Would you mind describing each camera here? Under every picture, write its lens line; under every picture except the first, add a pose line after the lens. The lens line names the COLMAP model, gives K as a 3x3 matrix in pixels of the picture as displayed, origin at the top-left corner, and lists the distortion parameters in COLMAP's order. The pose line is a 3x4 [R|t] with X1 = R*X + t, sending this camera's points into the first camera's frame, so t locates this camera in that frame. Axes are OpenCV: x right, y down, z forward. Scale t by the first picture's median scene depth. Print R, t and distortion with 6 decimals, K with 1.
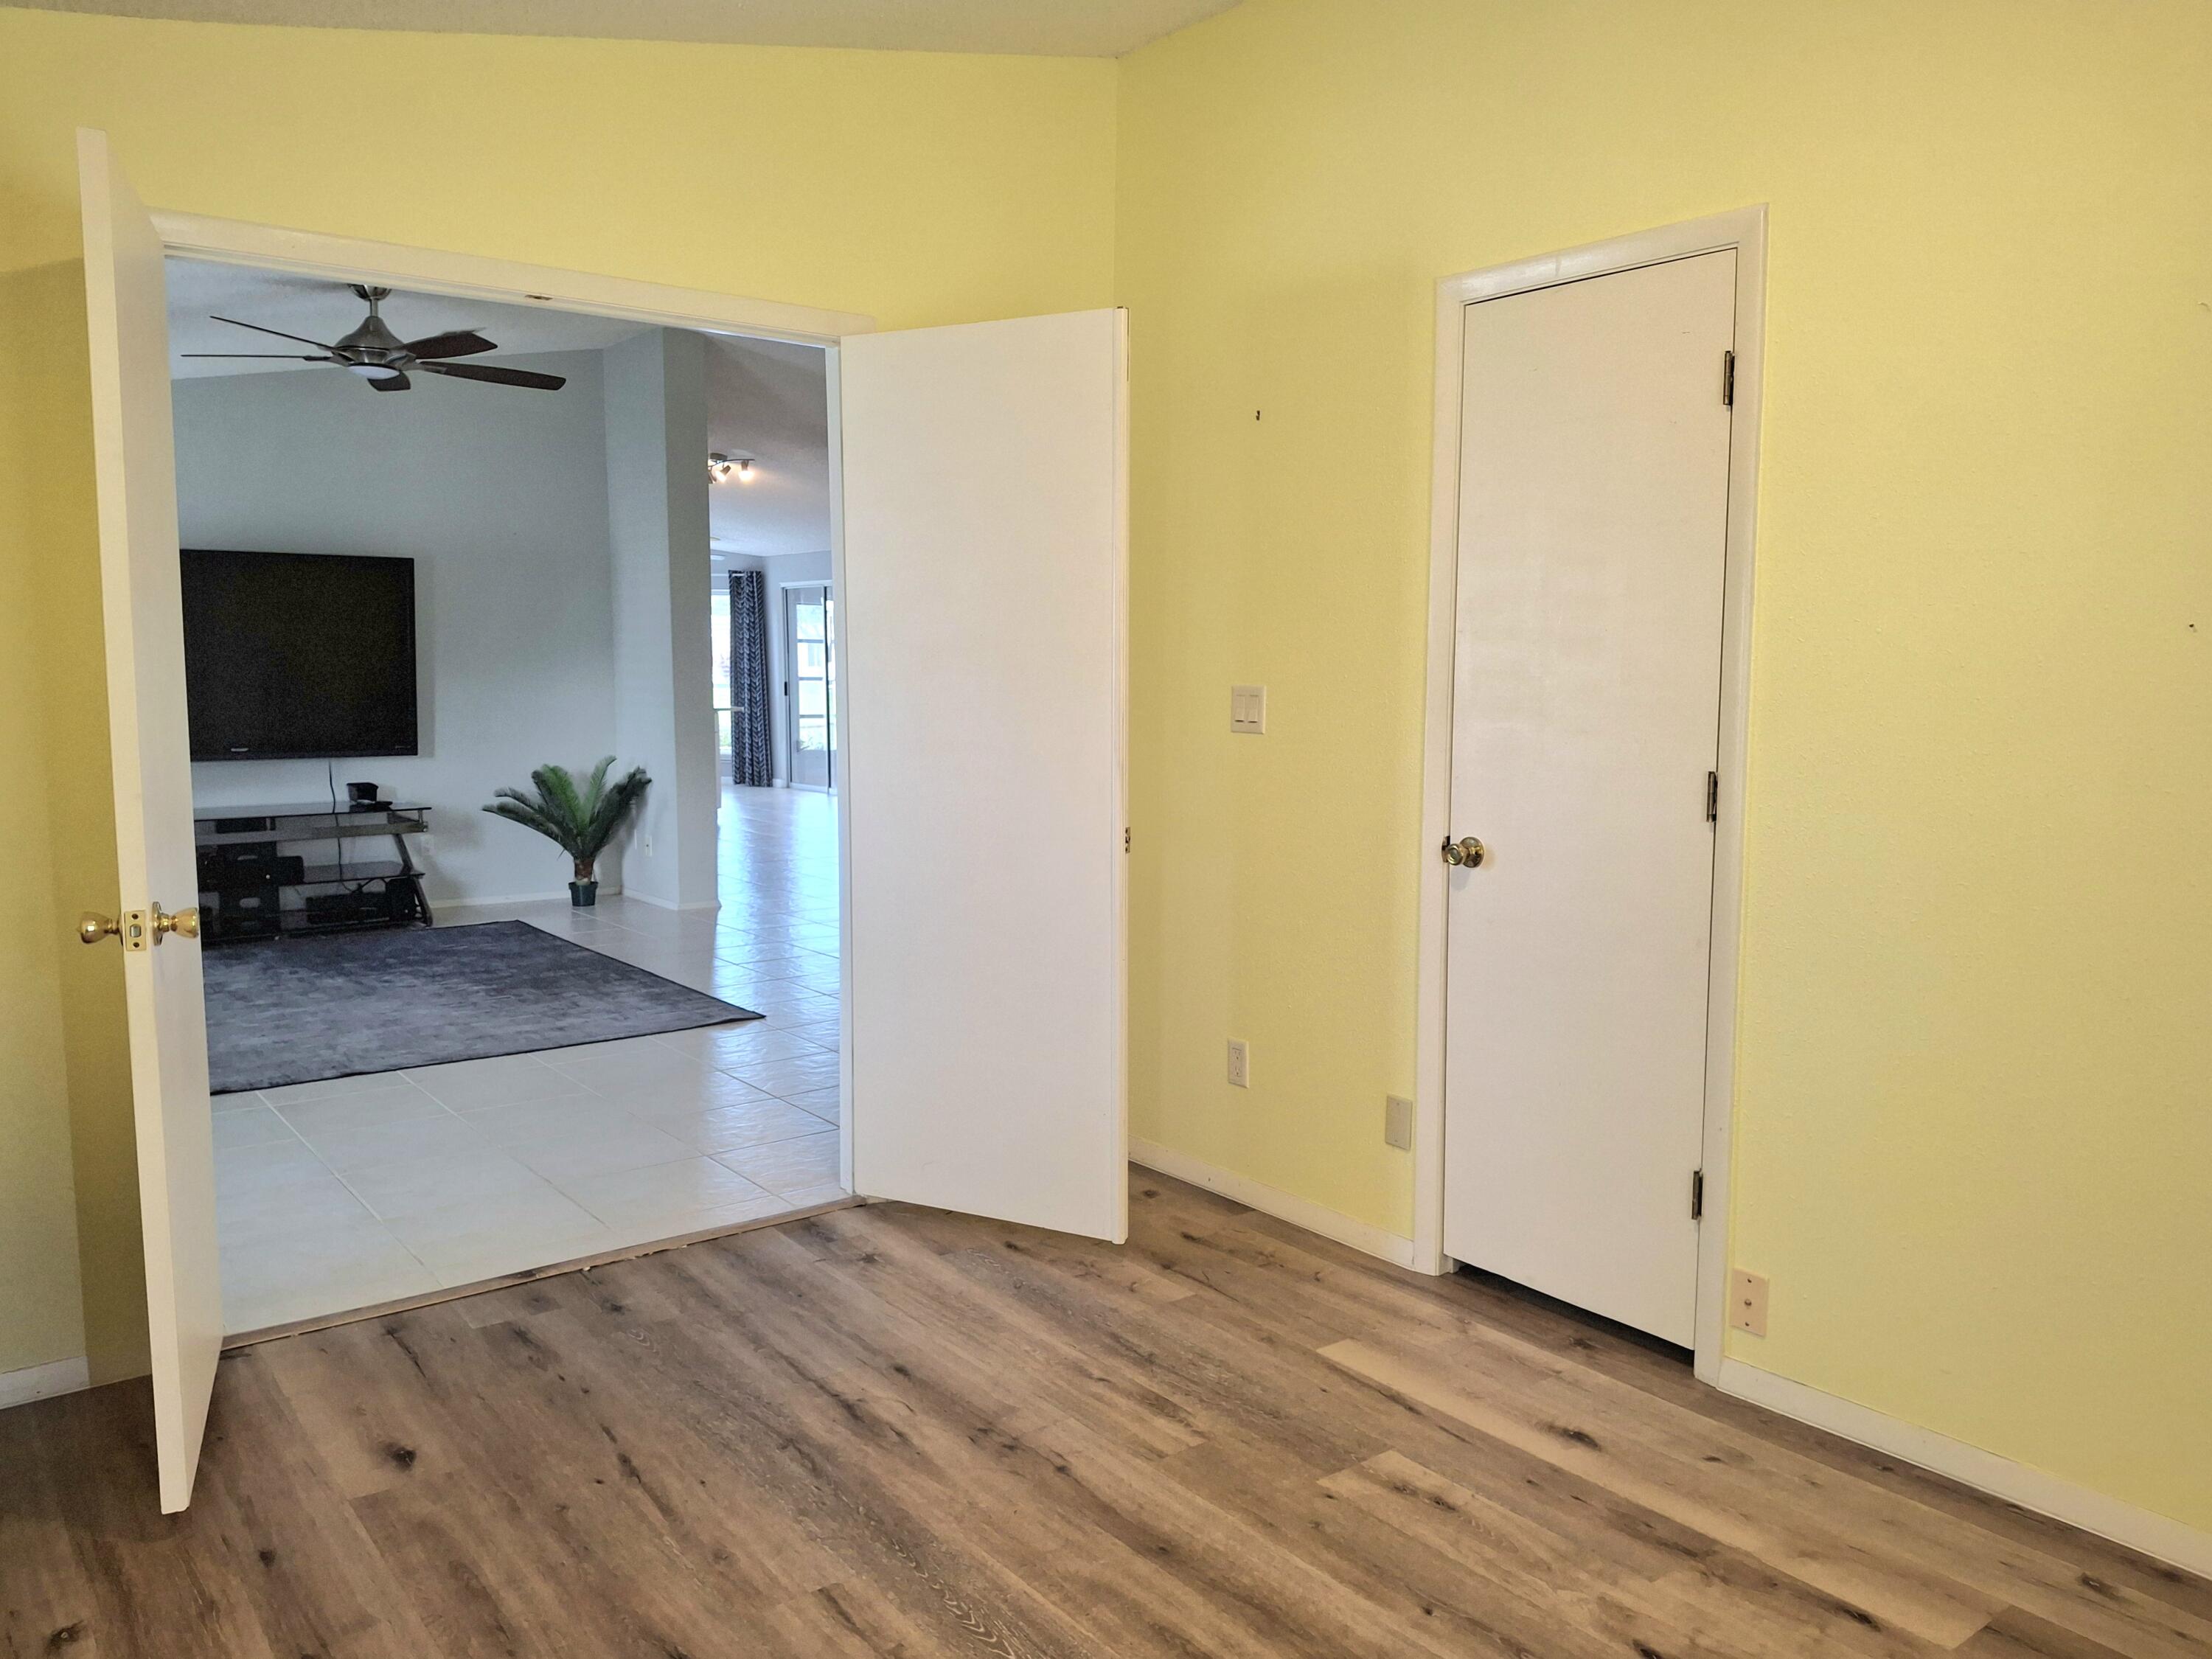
lens RADIAL K [[1648.5, 0, 1106.0], [0, 1648.5, 829.5], [0, 0, 1]] dist [0.113113, -0.214308]
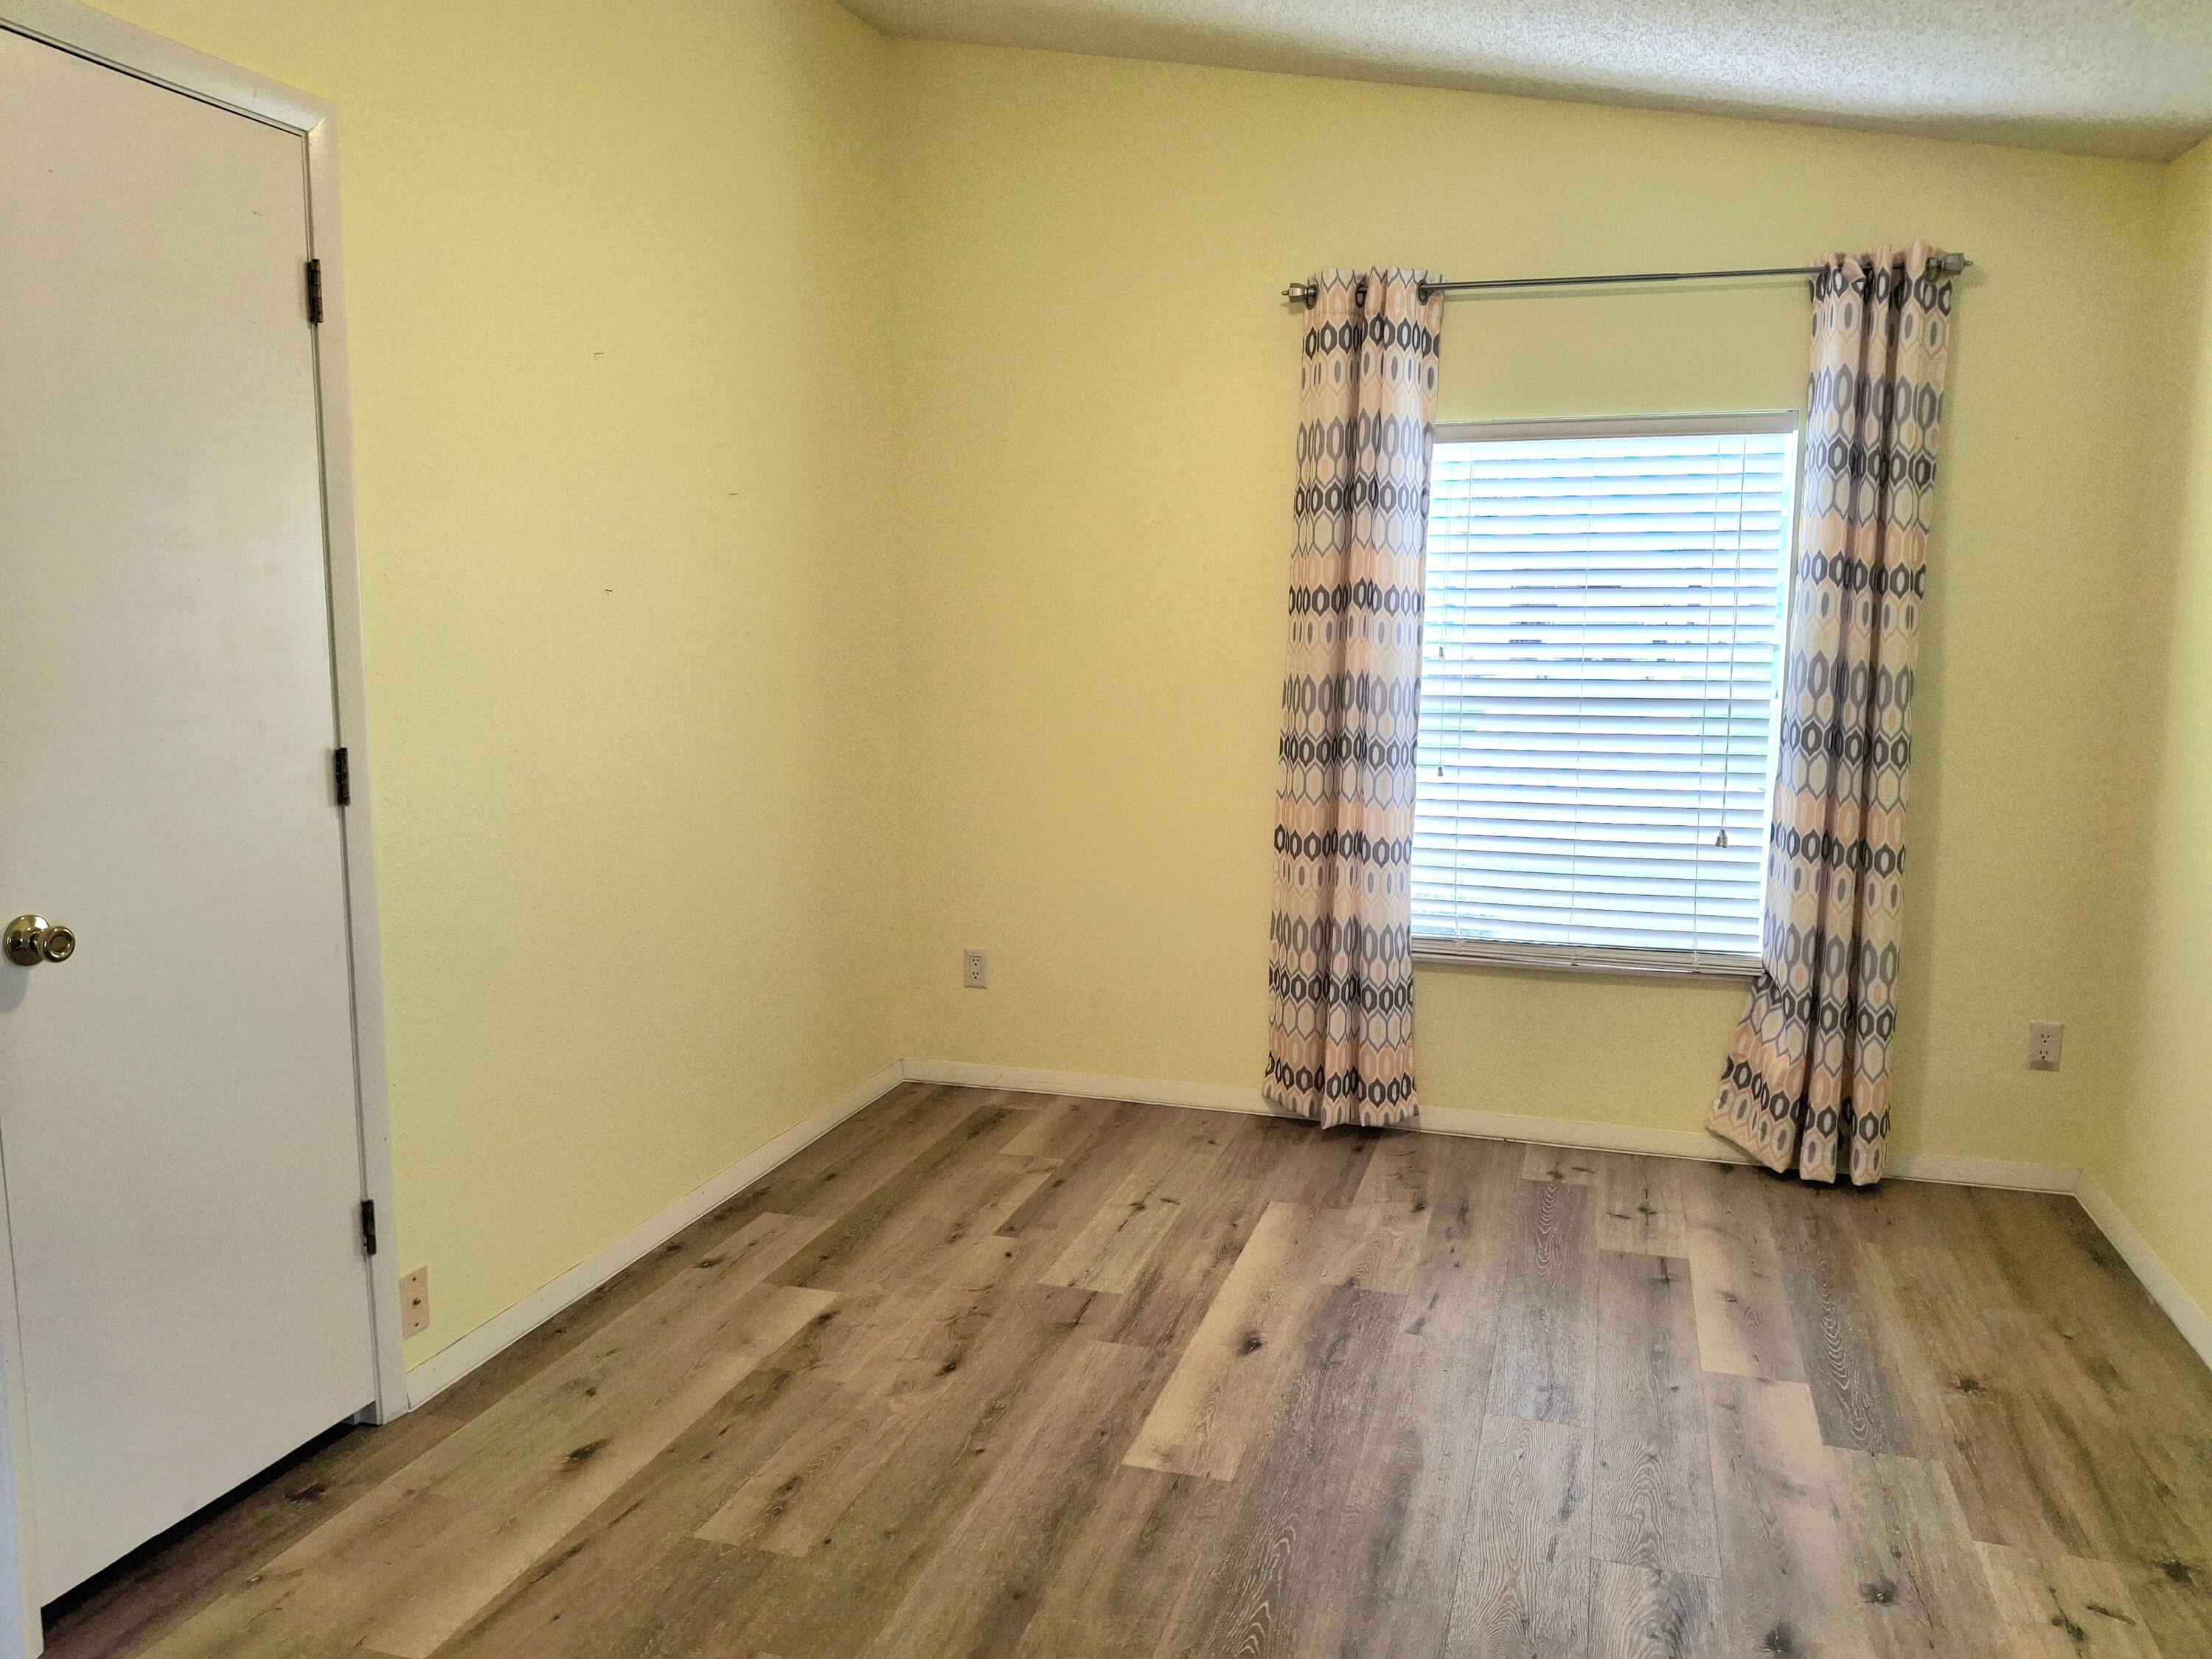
lens RADIAL K [[1648.5, 0, 1106.0], [0, 1648.5, 829.5], [0, 0, 1]] dist [0.113113, -0.214308]
pose [[-0.578778, -0.119476, 0.806686, -0.612018], [0.077799, 0.976608, 0.200461, -0.146708], [-0.811766, 0.178782, -0.555944, 1.240476]]
